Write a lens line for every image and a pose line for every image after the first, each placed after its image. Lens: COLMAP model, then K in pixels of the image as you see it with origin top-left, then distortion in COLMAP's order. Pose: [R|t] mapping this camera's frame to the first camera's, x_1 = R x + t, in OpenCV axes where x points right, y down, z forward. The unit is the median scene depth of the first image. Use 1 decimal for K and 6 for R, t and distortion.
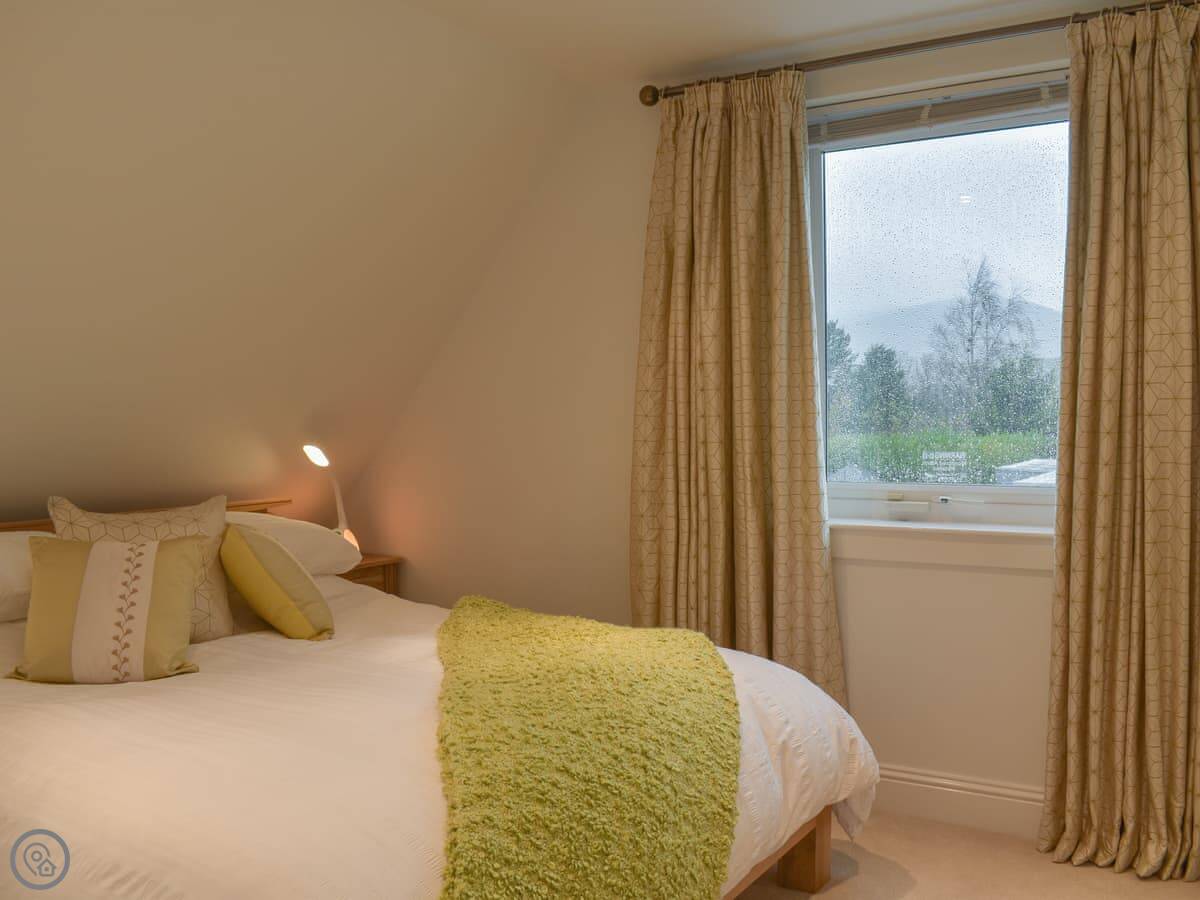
lens RADIAL K [[1100.9, 0, 604.0], [0, 1100.9, 384.4], [0, 0, 1]] dist [-0.097848, -0.000053]
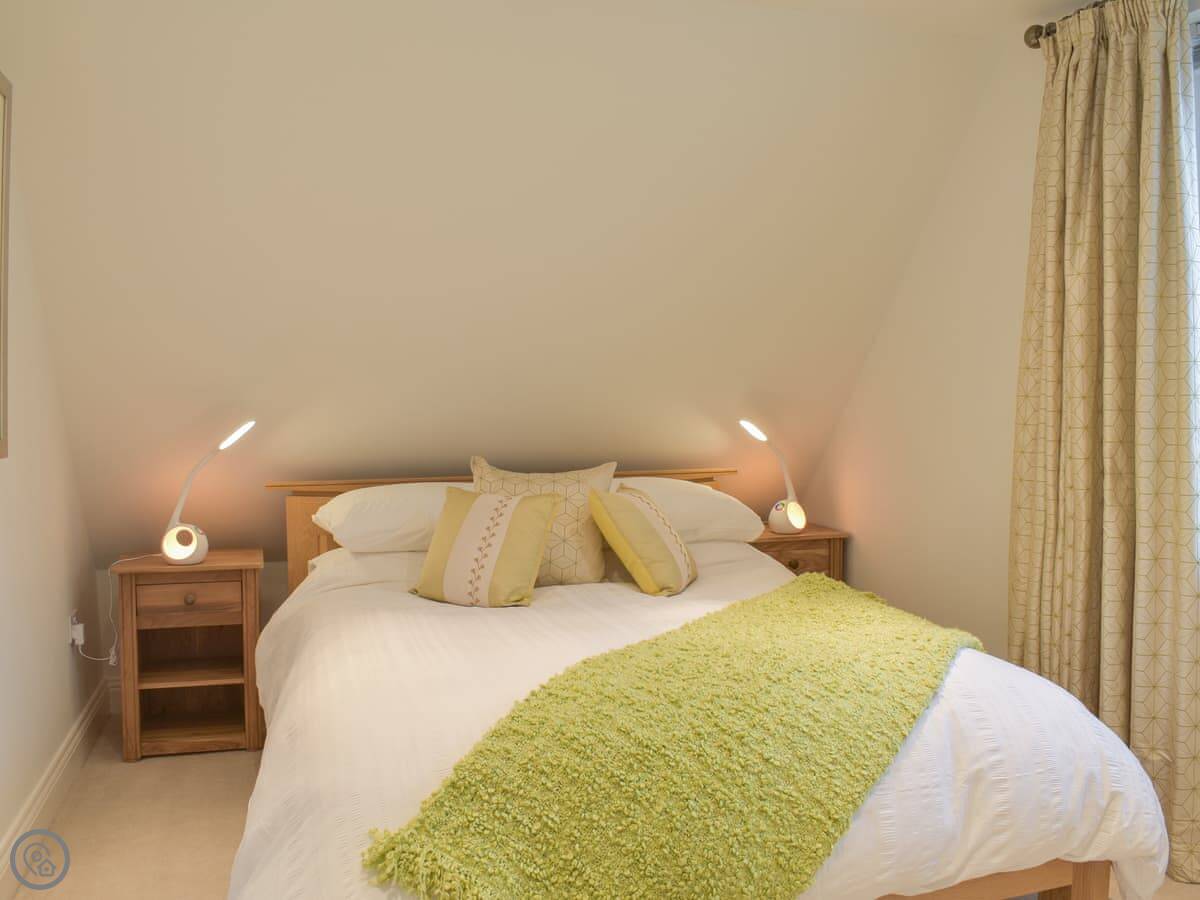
lens RADIAL K [[1100.9, 0, 604.0], [0, 1100.9, 384.4], [0, 0, 1]] dist [-0.097848, -0.000053]
pose [[0.747703, 0.004610, -0.664018, 0.444143], [0.011702, 0.999729, 0.020118, -0.003447], [0.663931, -0.022812, 0.747446, 0.135948]]
